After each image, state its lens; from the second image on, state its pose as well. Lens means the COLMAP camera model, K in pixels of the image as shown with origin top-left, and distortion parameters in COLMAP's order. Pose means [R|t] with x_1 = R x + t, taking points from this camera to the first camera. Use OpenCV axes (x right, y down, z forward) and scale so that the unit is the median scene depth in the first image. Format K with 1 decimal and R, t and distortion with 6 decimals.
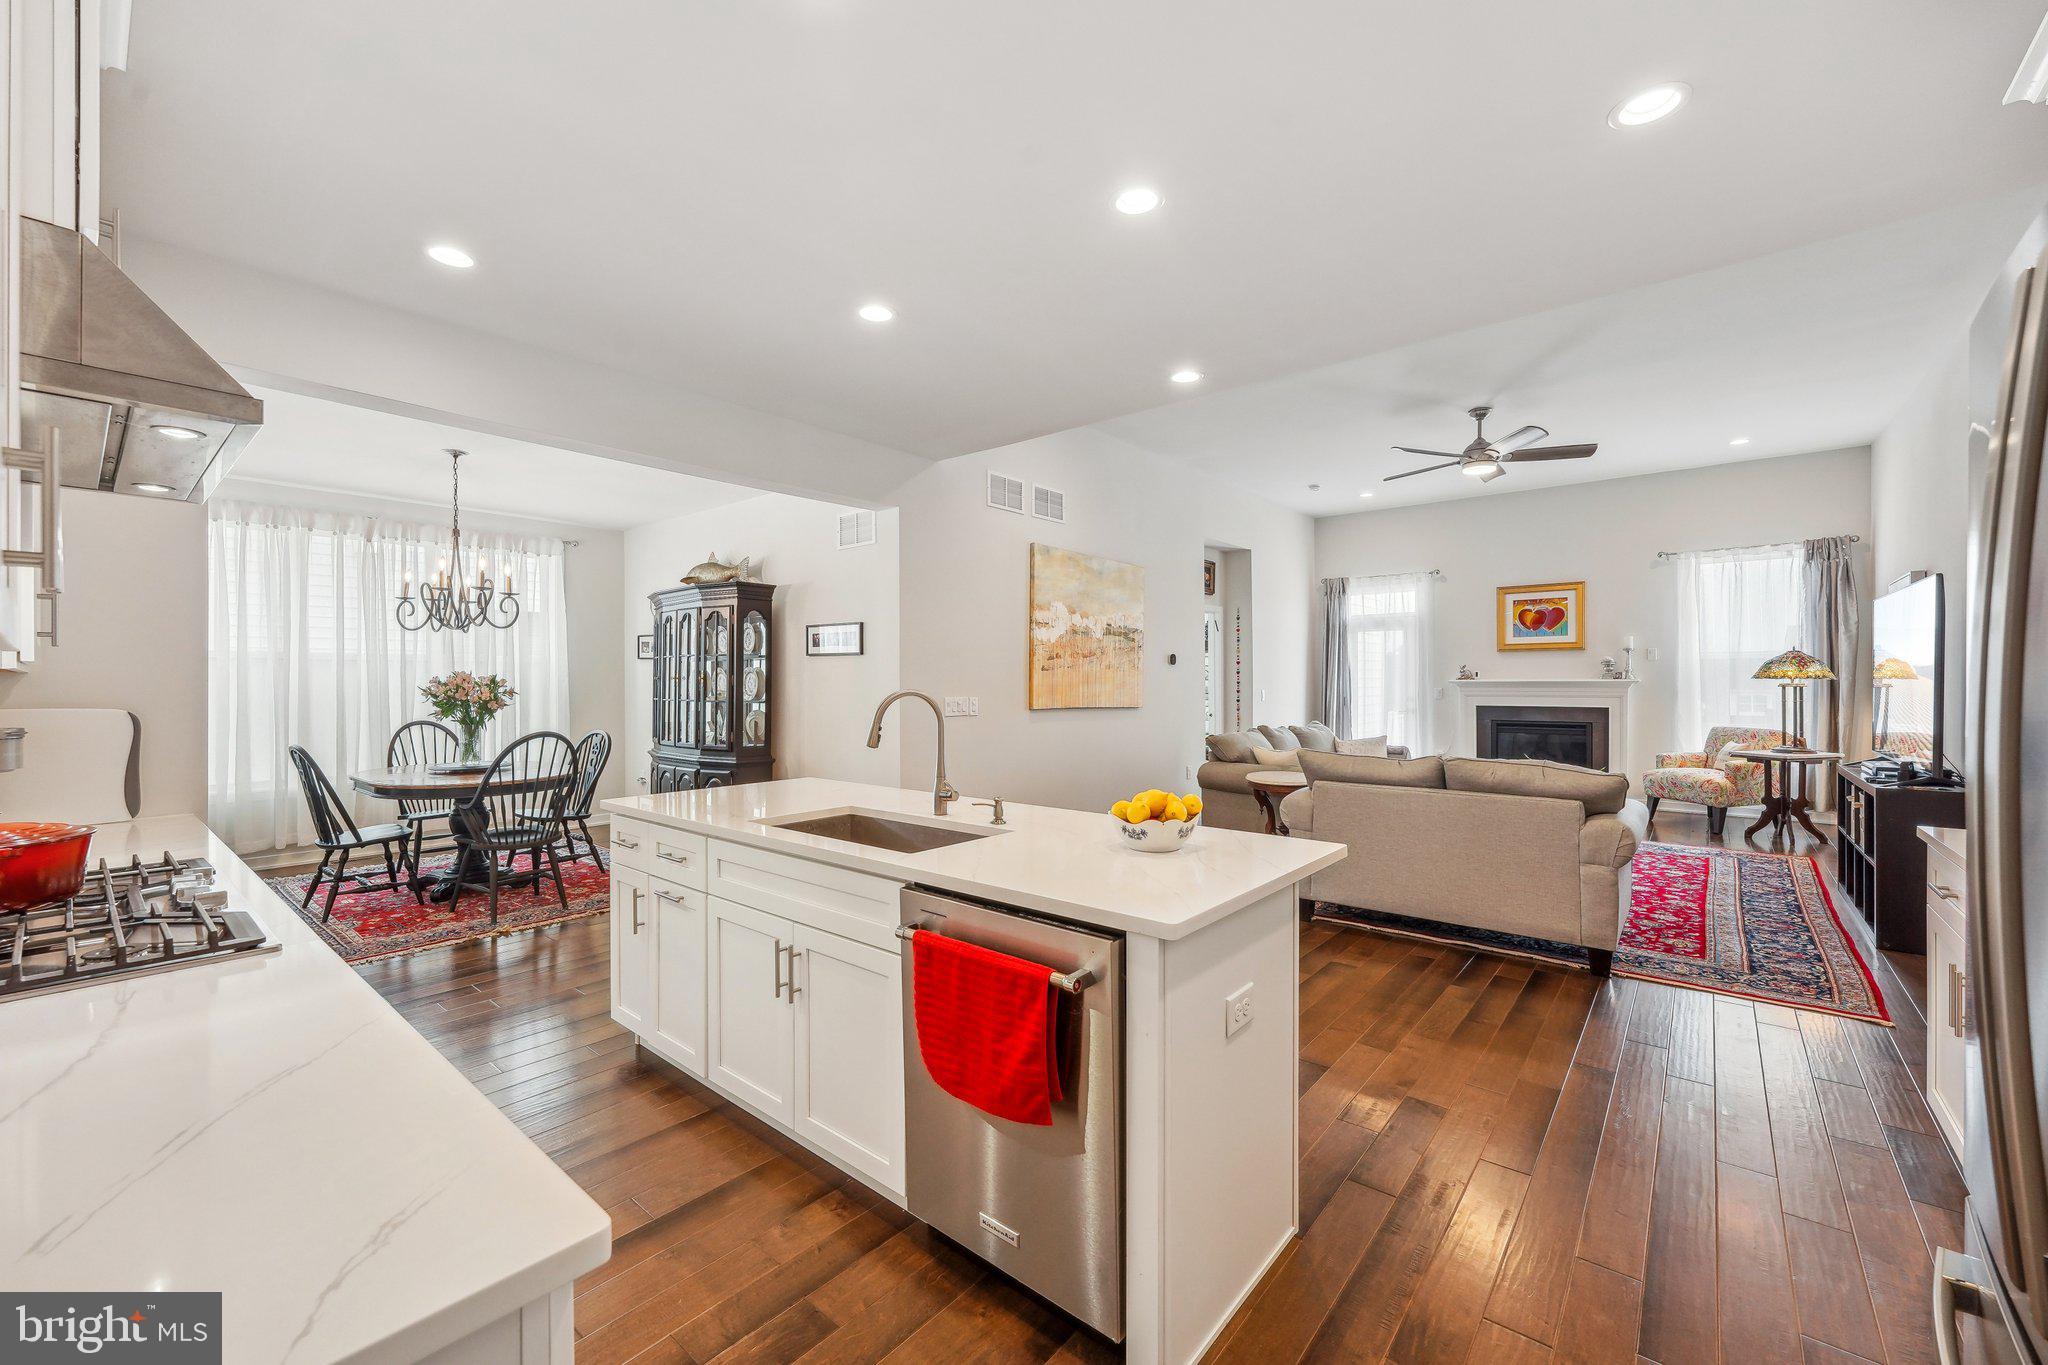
lens RADIAL K [[831.7, 0, 1011.4], [0, 831.7, 677.7], [0, 0, 1]] dist [-0.000670, -0.000598]
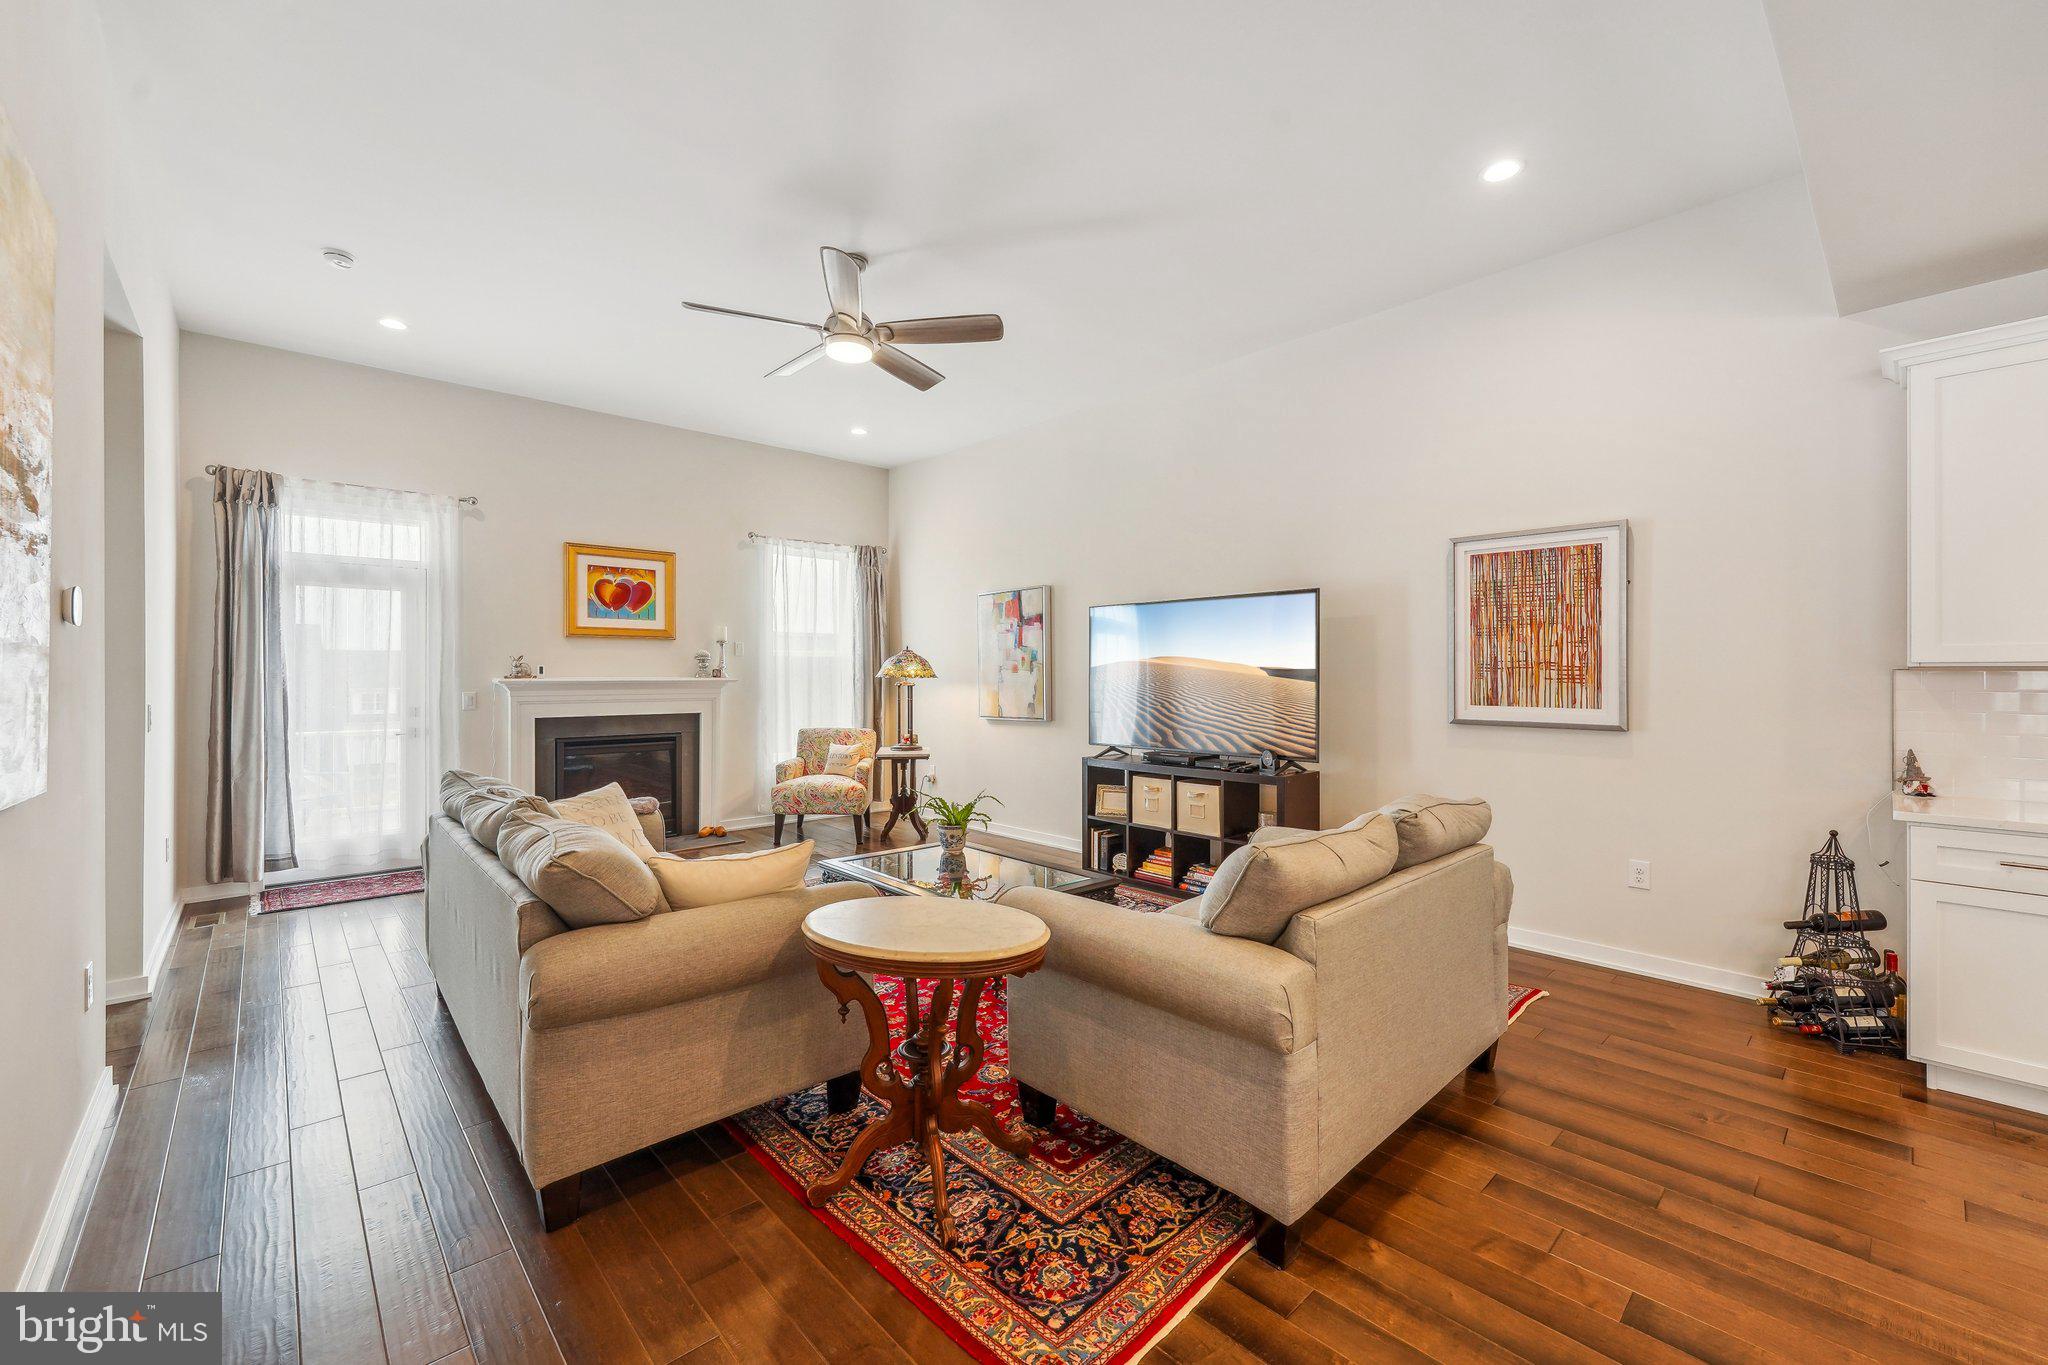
lens RADIAL K [[831.7, 0, 1016.0], [0, 831.7, 684.4], [0, 0, 1]] dist [-0.000670, -0.000598]
pose [[0.140904, -0.002650, 0.990020, -0.036447], [-0.000841, 0.999996, 0.002796, 0.005278], [-0.990023, -0.001226, 0.140901, 0.553425]]
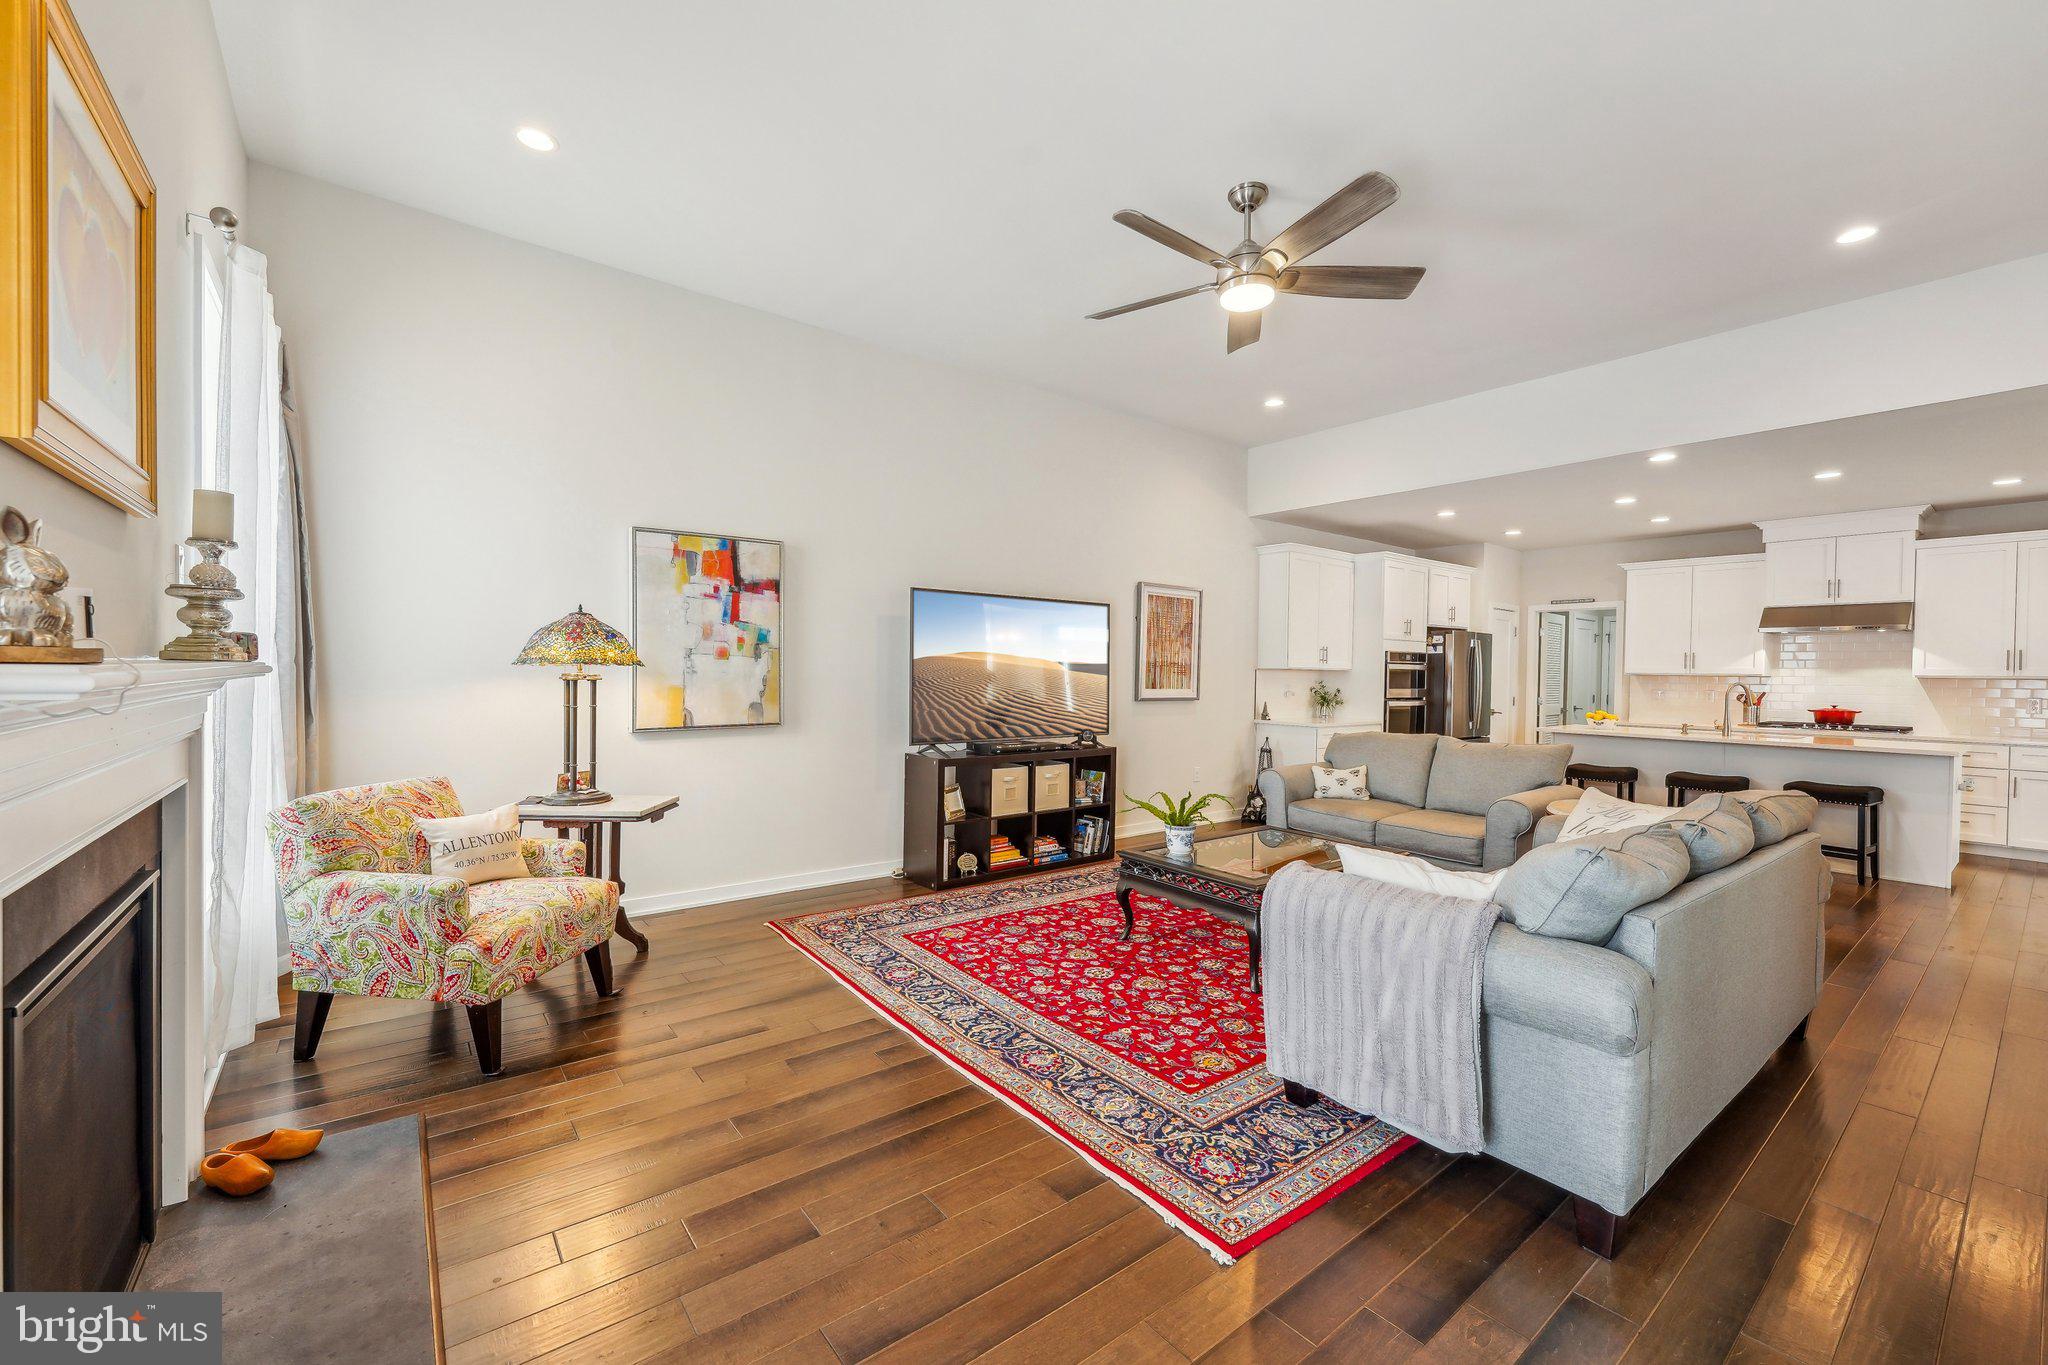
lens RADIAL K [[831.7, 0, 1018.9], [0, 831.7, 687.9], [0, 0, 1]] dist [-0.000670, -0.000598]
pose [[-0.976826, -0.008555, 0.213865, 0.424723], [-0.004723, 0.999819, 0.018424, 0.004071], [-0.213984, 0.016987, -0.976689, 1.125919]]
